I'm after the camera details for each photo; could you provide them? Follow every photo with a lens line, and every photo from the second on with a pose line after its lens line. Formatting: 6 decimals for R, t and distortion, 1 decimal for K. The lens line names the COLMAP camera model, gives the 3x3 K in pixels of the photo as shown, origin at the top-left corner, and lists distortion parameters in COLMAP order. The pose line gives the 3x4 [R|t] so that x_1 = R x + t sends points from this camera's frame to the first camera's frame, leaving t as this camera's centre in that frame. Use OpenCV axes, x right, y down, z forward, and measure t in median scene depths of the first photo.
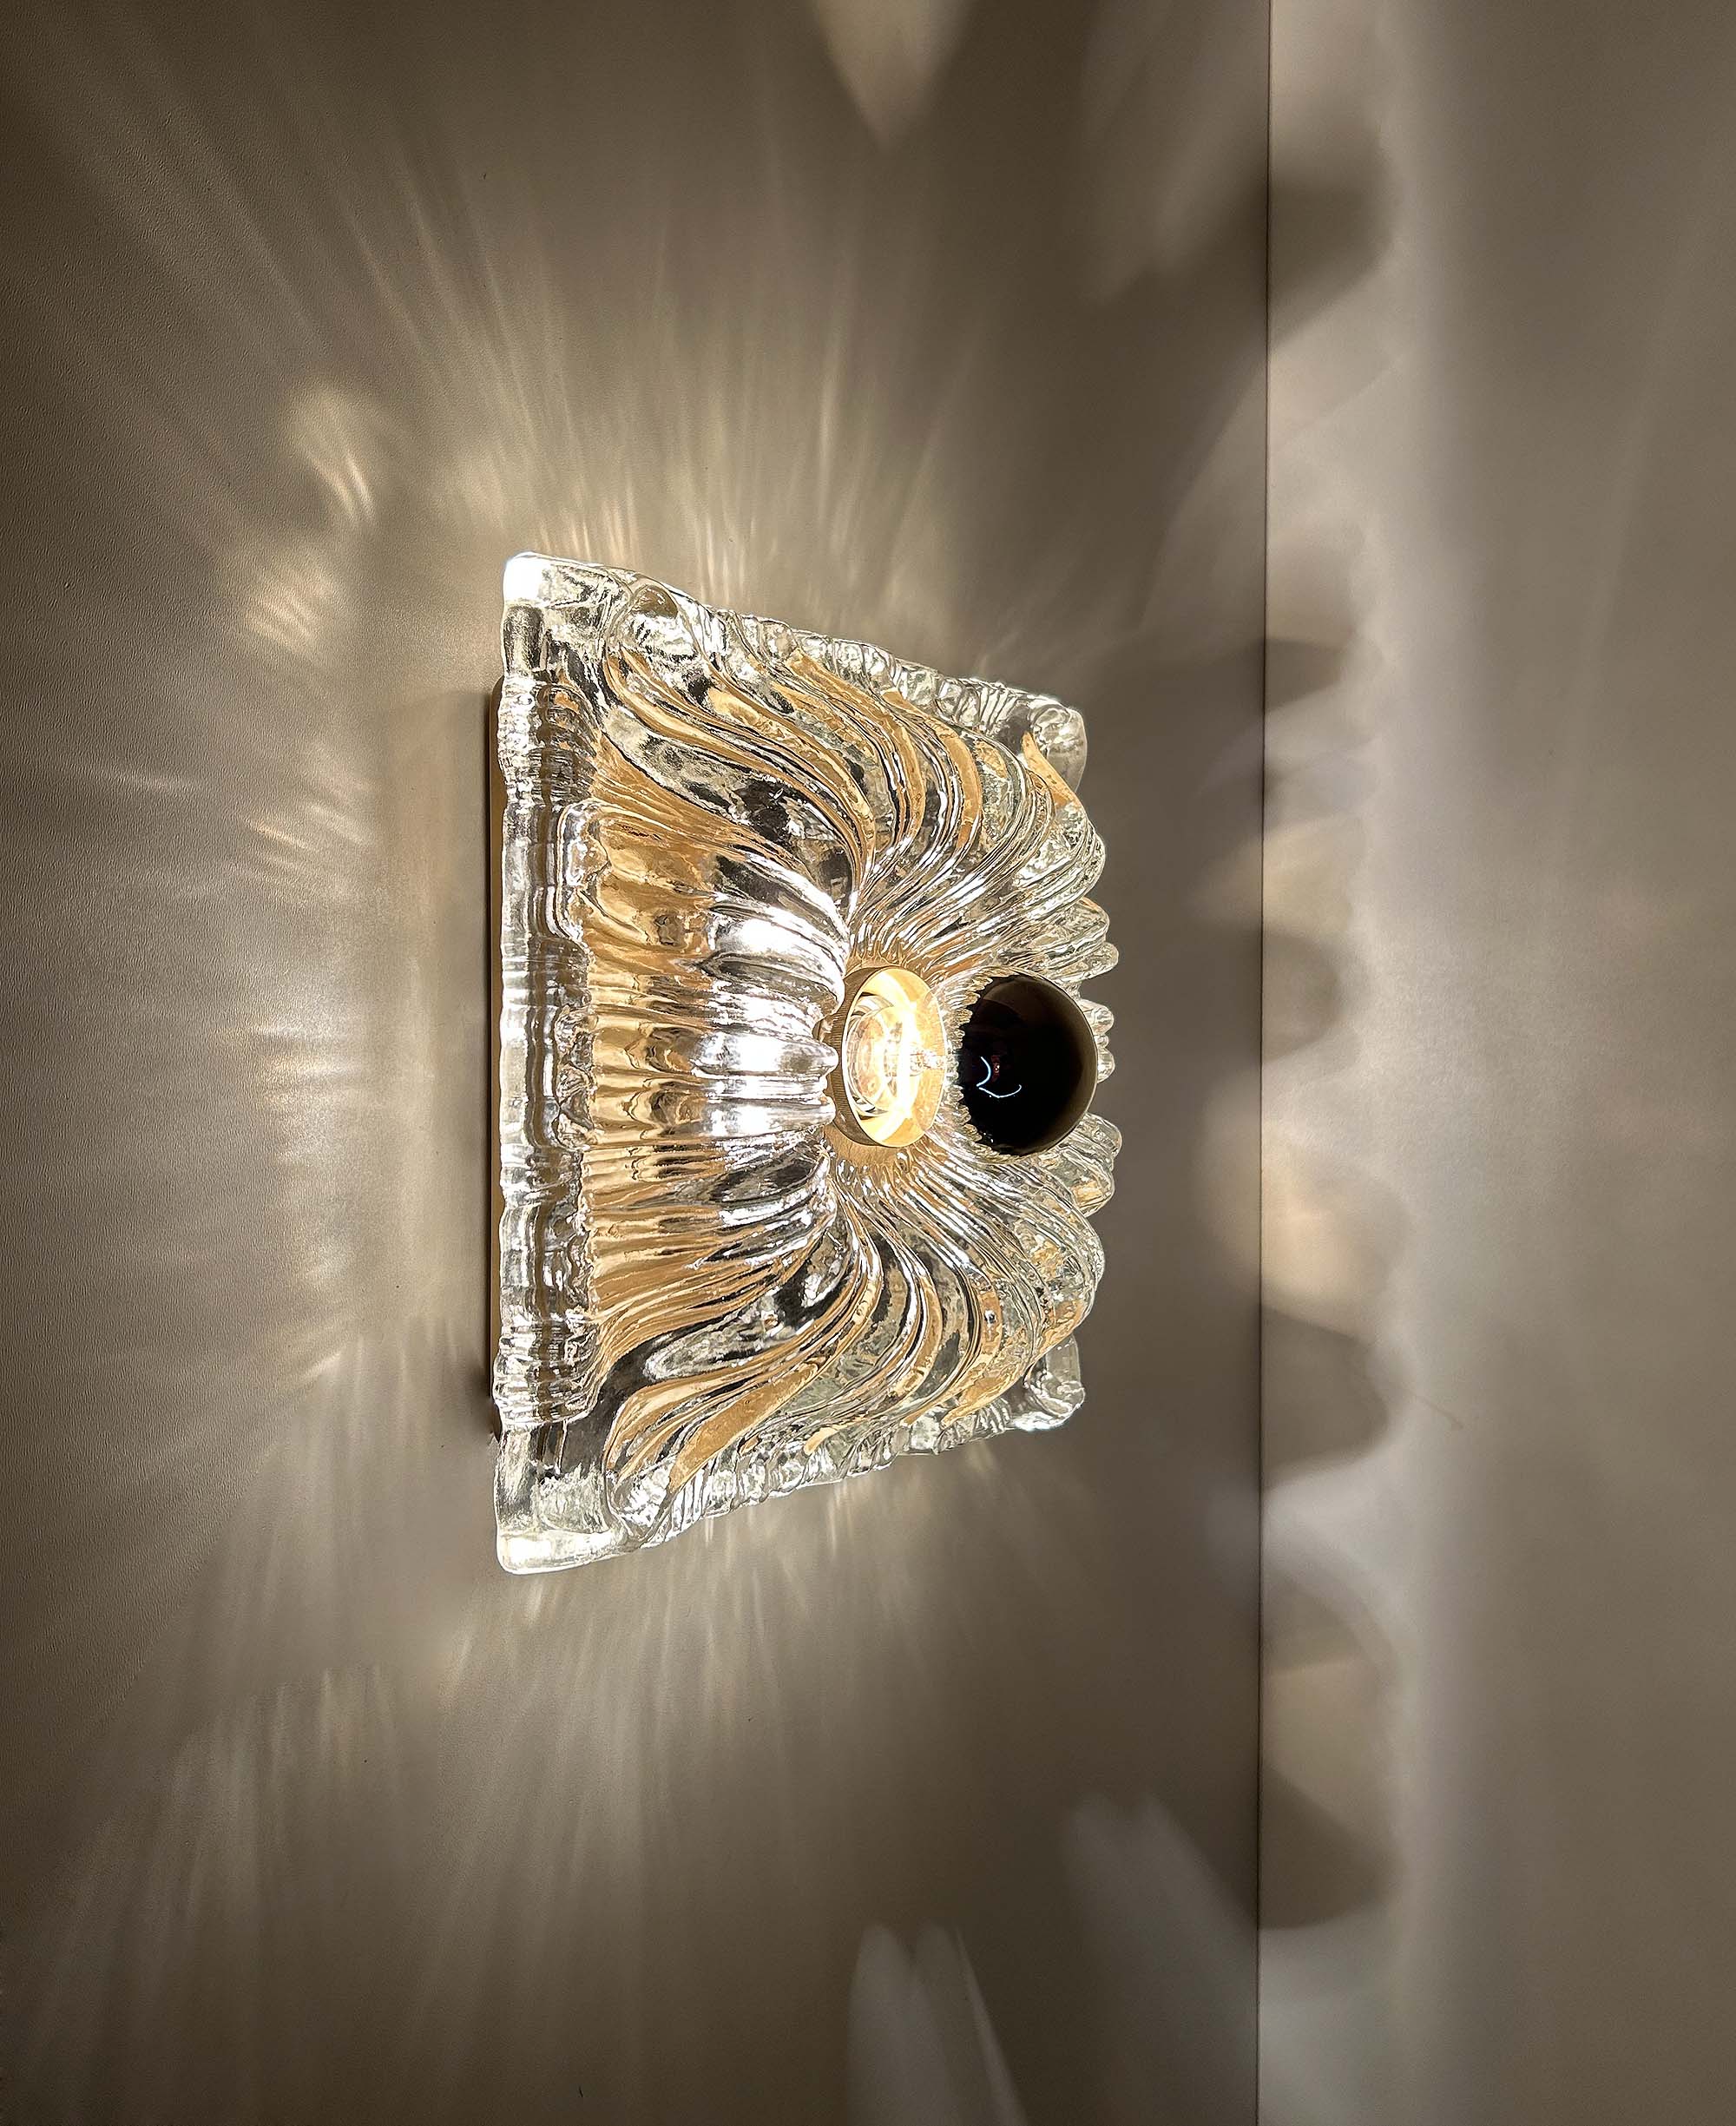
lens RADIAL K [[1768.2, 0, 868.0], [0, 1768.2, 1063.0], [0, 0, 1]] dist [-0.001665, -0.001777]
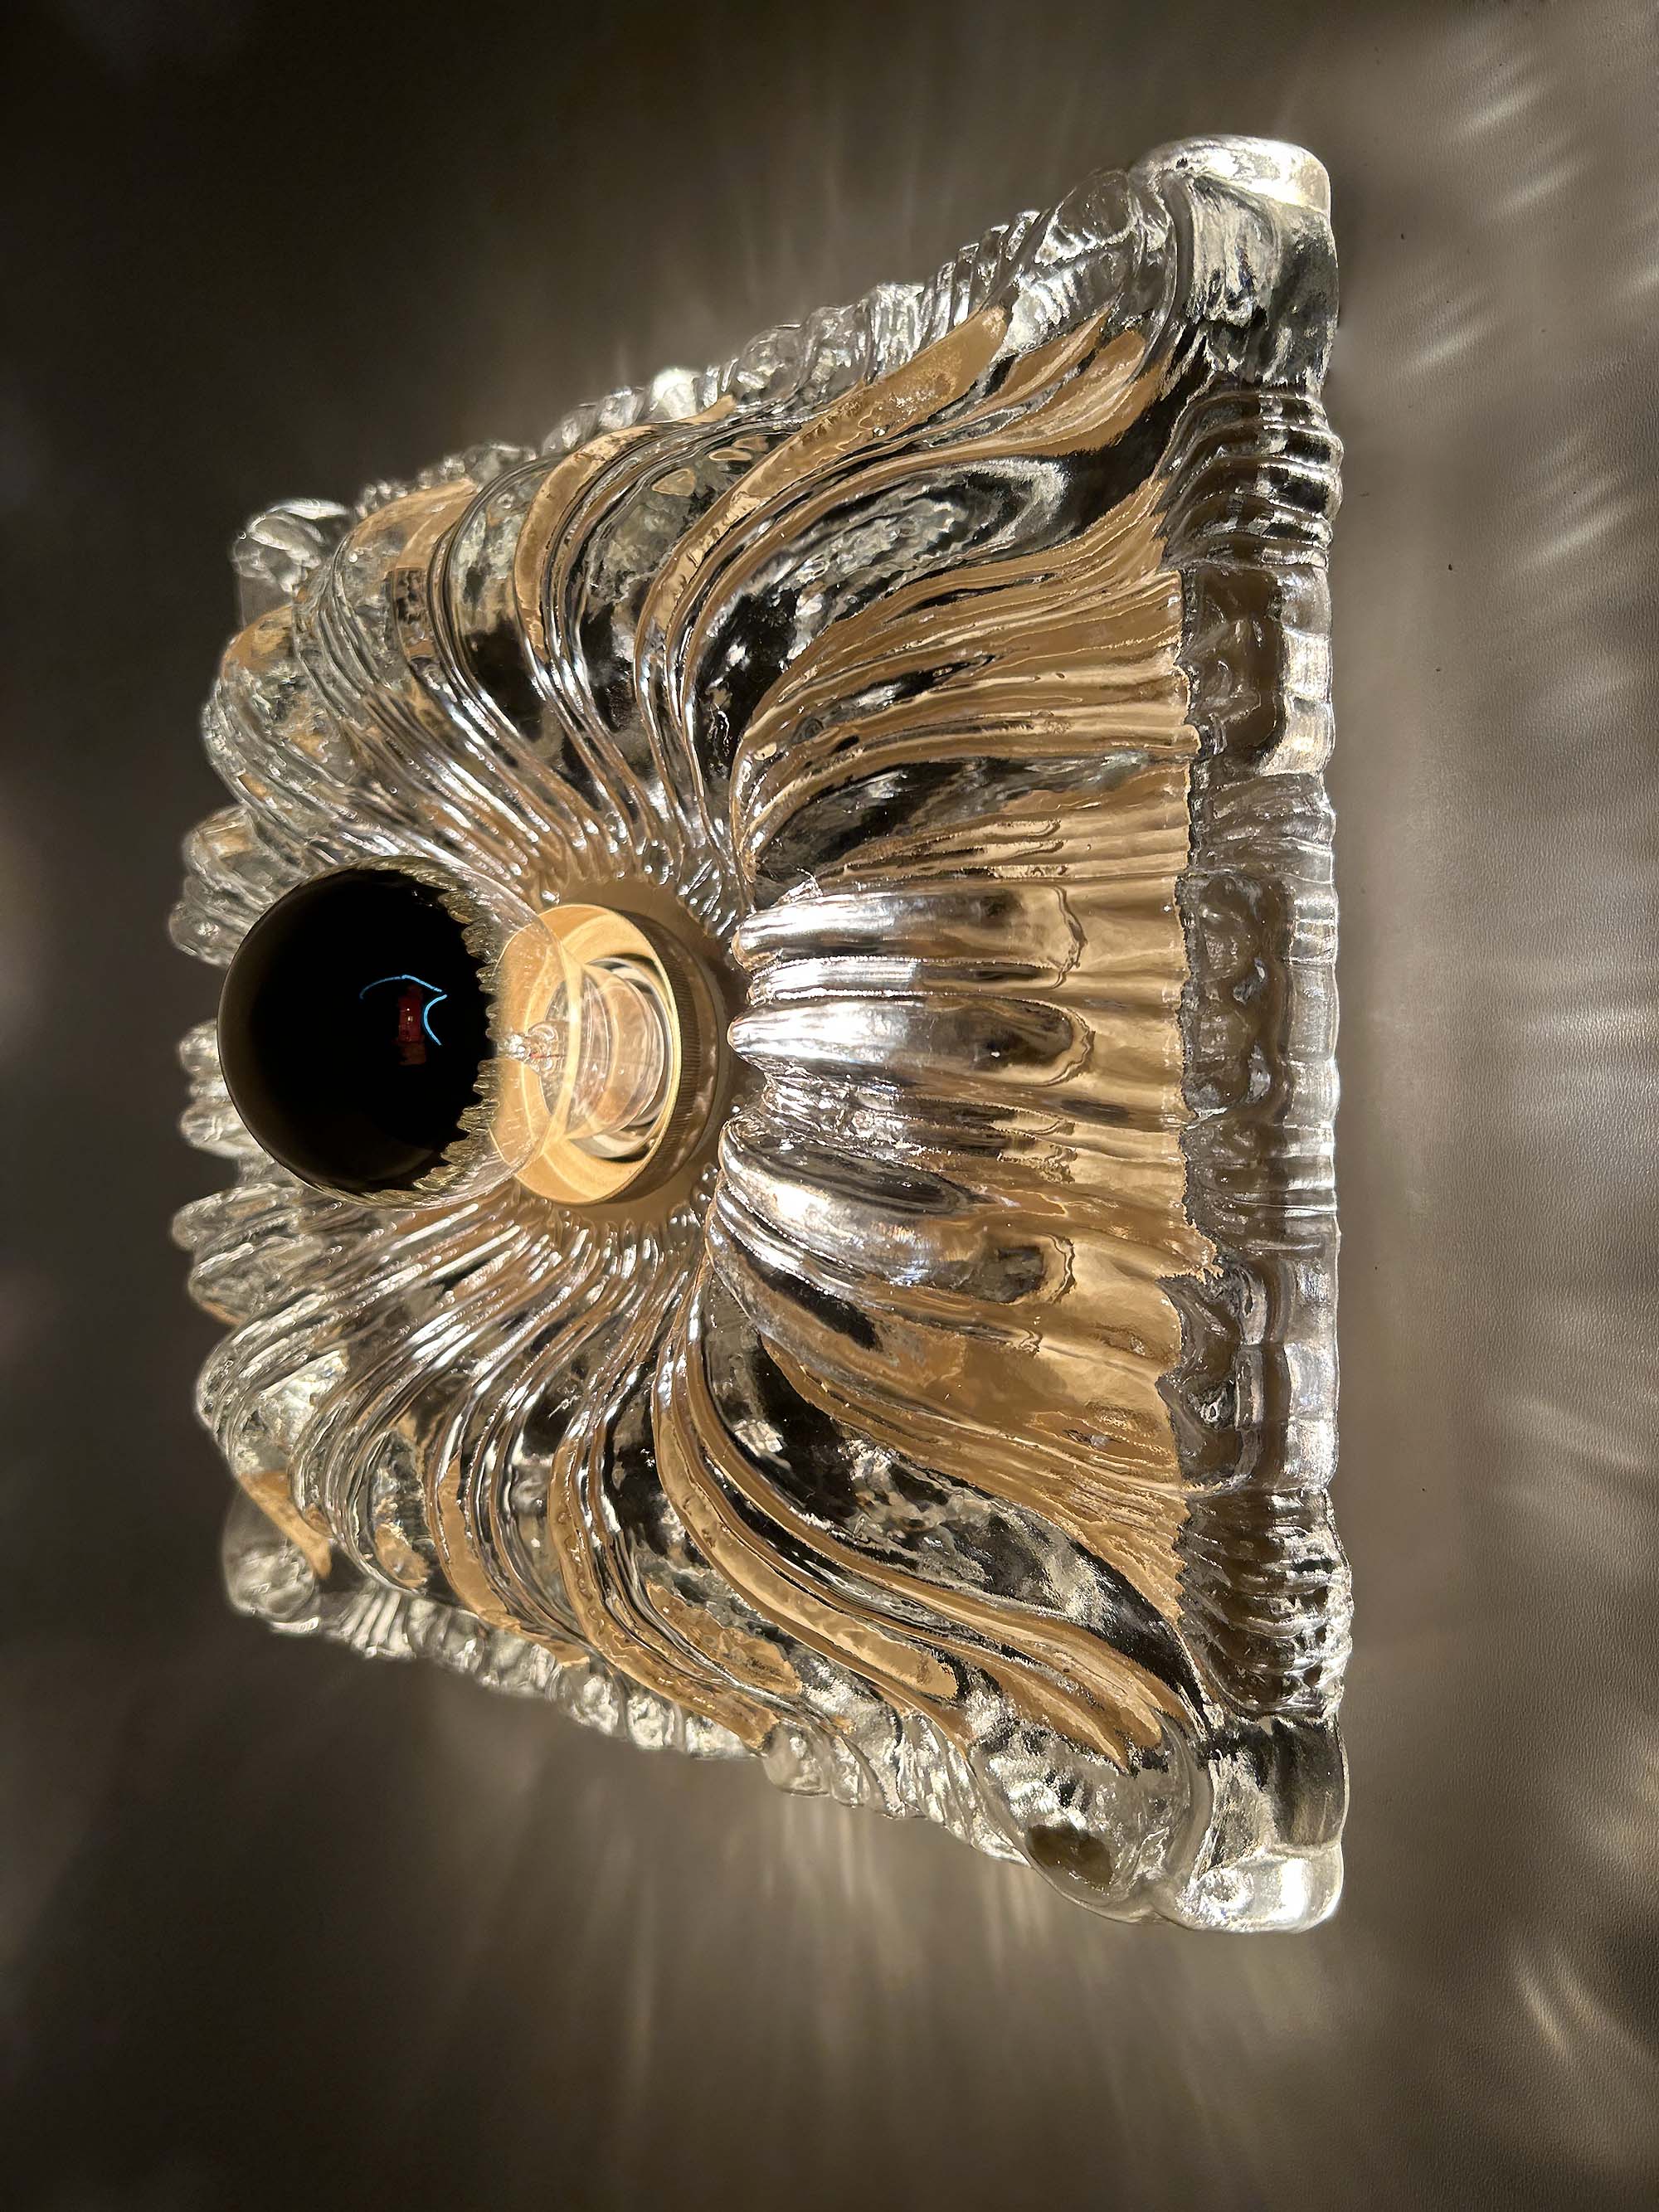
lens RADIAL K [[1692.2, 0, 828.8], [0, 1692.2, 1070.1], [0, 0, 1]] dist [-0.026757, 0.002633]
pose [[-0.972350, -0.002247, -0.233519, 0.063290], [-0.002276, -0.999815, 0.019096, -0.019526], [-0.233519, 0.019099, 0.972165, 0.419139]]
